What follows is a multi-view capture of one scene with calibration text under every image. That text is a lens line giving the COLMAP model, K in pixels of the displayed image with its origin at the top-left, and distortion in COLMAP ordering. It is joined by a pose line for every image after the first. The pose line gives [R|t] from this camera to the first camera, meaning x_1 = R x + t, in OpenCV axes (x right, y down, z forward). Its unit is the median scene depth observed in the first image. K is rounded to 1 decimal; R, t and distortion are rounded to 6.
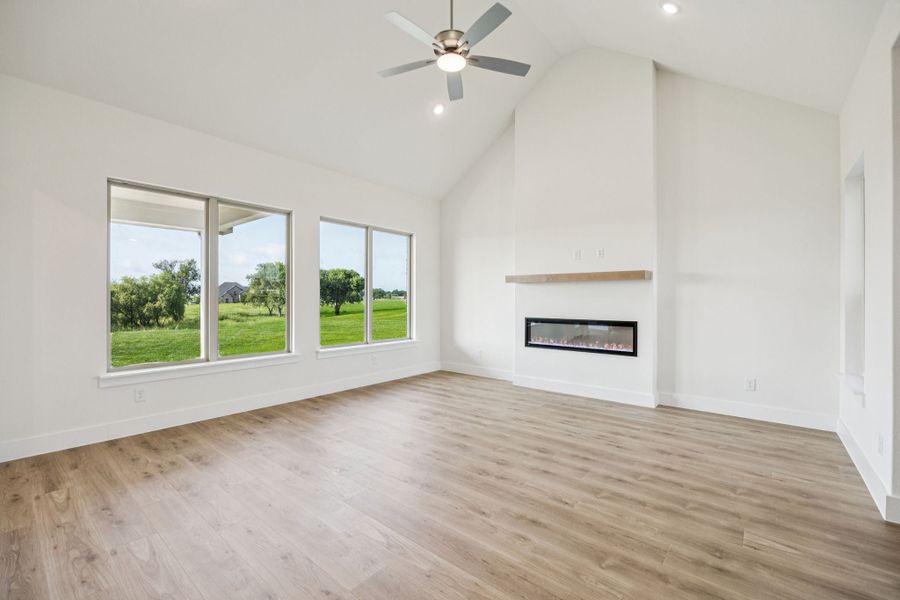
lens RADIAL K [[384.1, 0, 453.3], [0, 384.1, 298.3], [0, 0, 1]] dist [-0.008895, 0.000494]
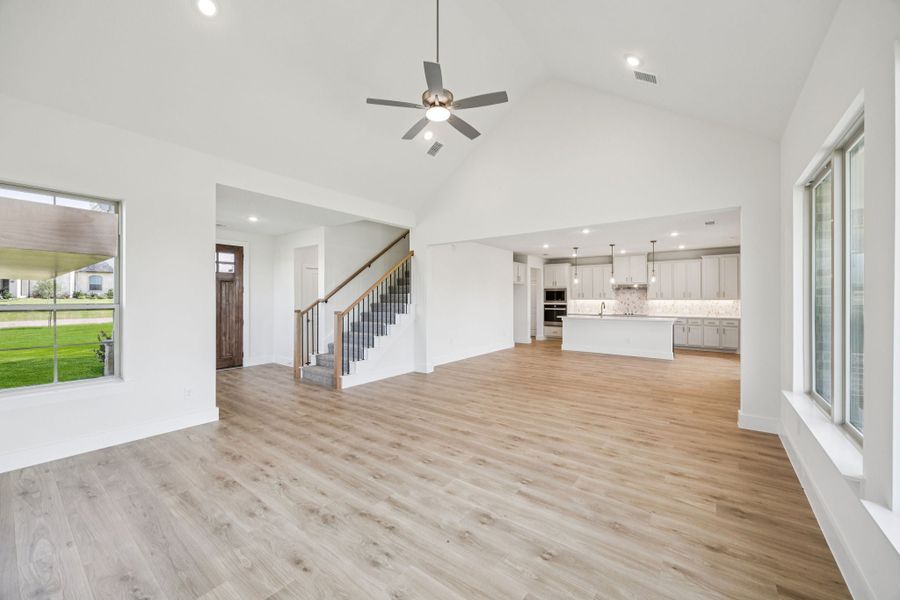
lens RADIAL K [[344.7, 0, 450.7], [0, 344.7, 297.8], [0, 0, 1]] dist [-0.000463, -0.000083]
pose [[-0.999415, -0.003565, -0.034010, -0.005425], [-0.003410, 0.999984, -0.004604, -0.027091], [0.034025, -0.004485, -0.999411, 1.498358]]
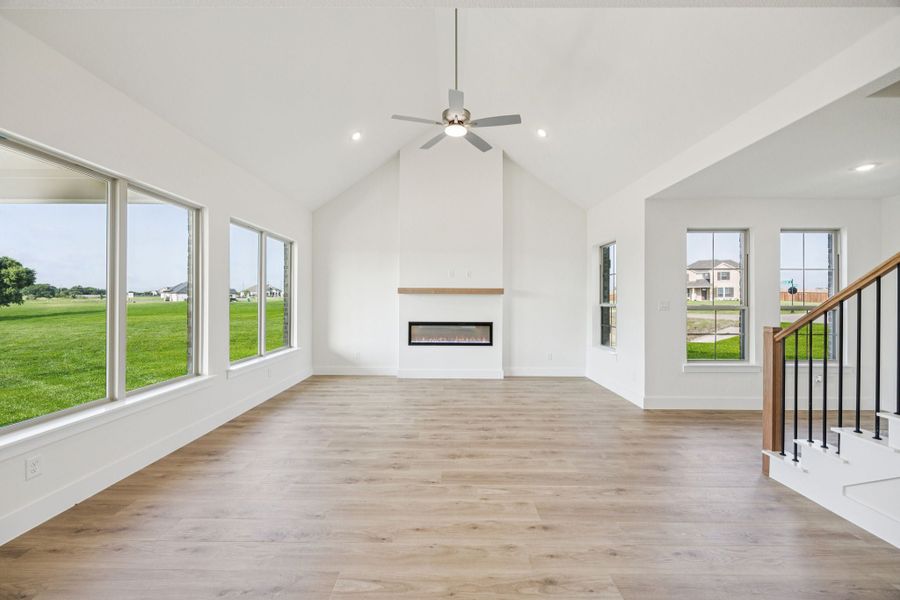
lens RADIAL K [[344.7, 0, 449.6], [0, 344.7, 297.2], [0, 0, 1]] dist [-0.000463, -0.000083]
pose [[0.773382, 0.005381, 0.633917, -0.550031], [-0.004282, 0.999986, -0.003264, -0.034072], [-0.633926, -0.000190, 0.773394, 0.078742]]
